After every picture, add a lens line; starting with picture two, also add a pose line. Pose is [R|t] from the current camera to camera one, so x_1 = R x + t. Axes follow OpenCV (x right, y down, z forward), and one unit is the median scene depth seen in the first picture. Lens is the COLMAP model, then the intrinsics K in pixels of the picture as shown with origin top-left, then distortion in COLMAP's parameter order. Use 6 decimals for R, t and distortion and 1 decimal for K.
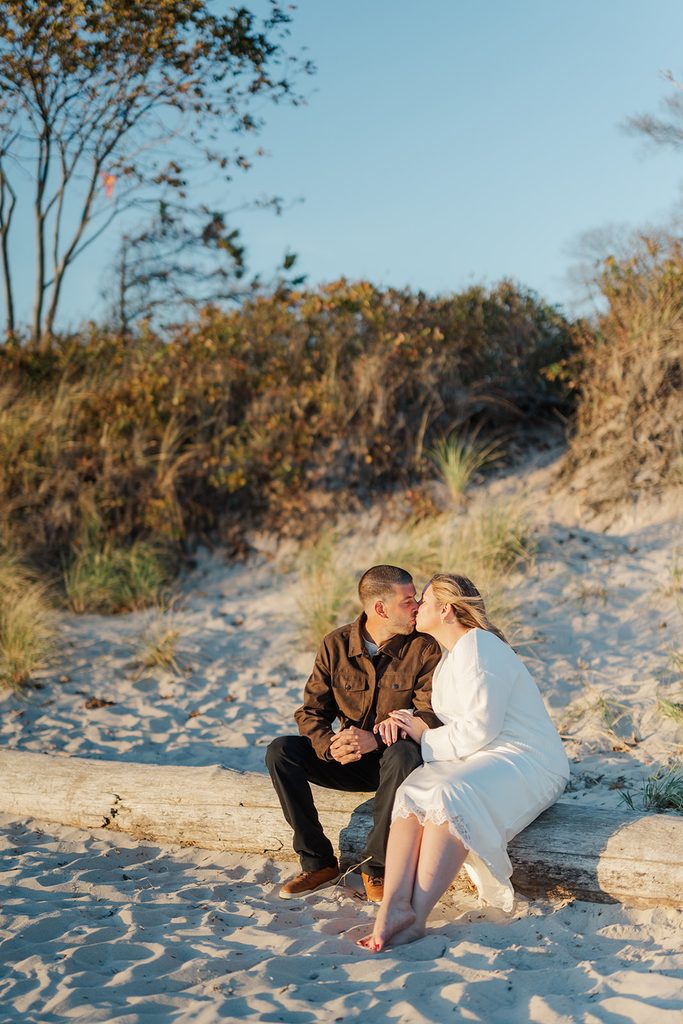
lens RADIAL K [[1488.2, 0, 341.5], [0, 1488.2, 512.0], [0, 0, 1]] dist [0.017068, -0.082170]
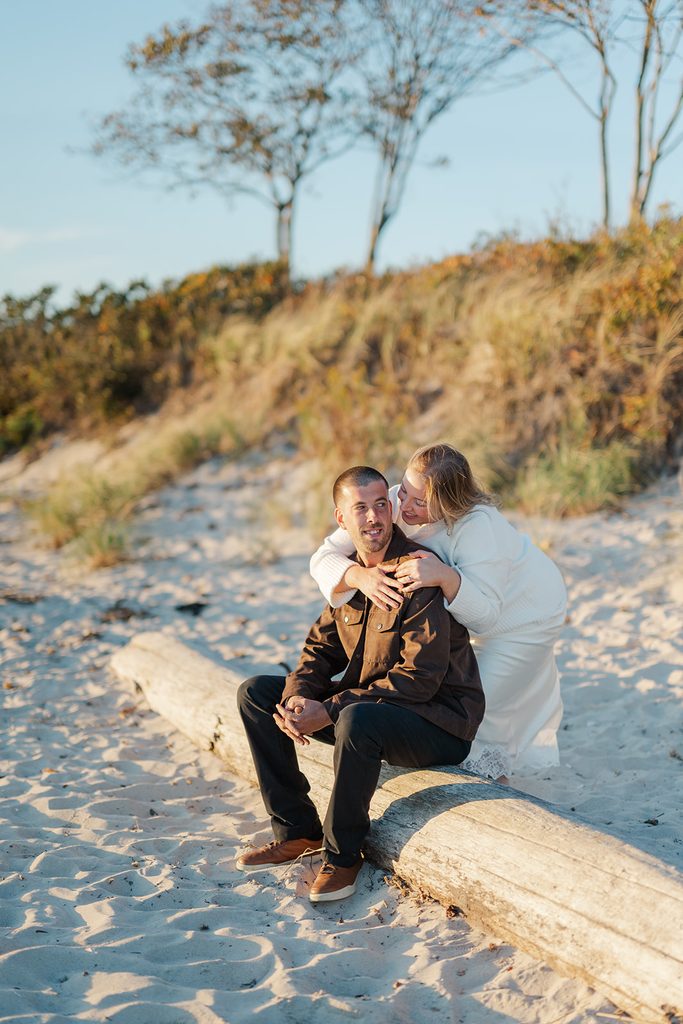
lens RADIAL K [[1488.2, 0, 341.5], [0, 1488.2, 512.0], [0, 0, 1]] dist [0.017068, -0.082170]
pose [[0.893088, 0.064771, -0.445194, 0.119003], [-0.034946, 0.996579, 0.074889, -0.000756], [0.448522, -0.051325, 0.892297, 0.096413]]
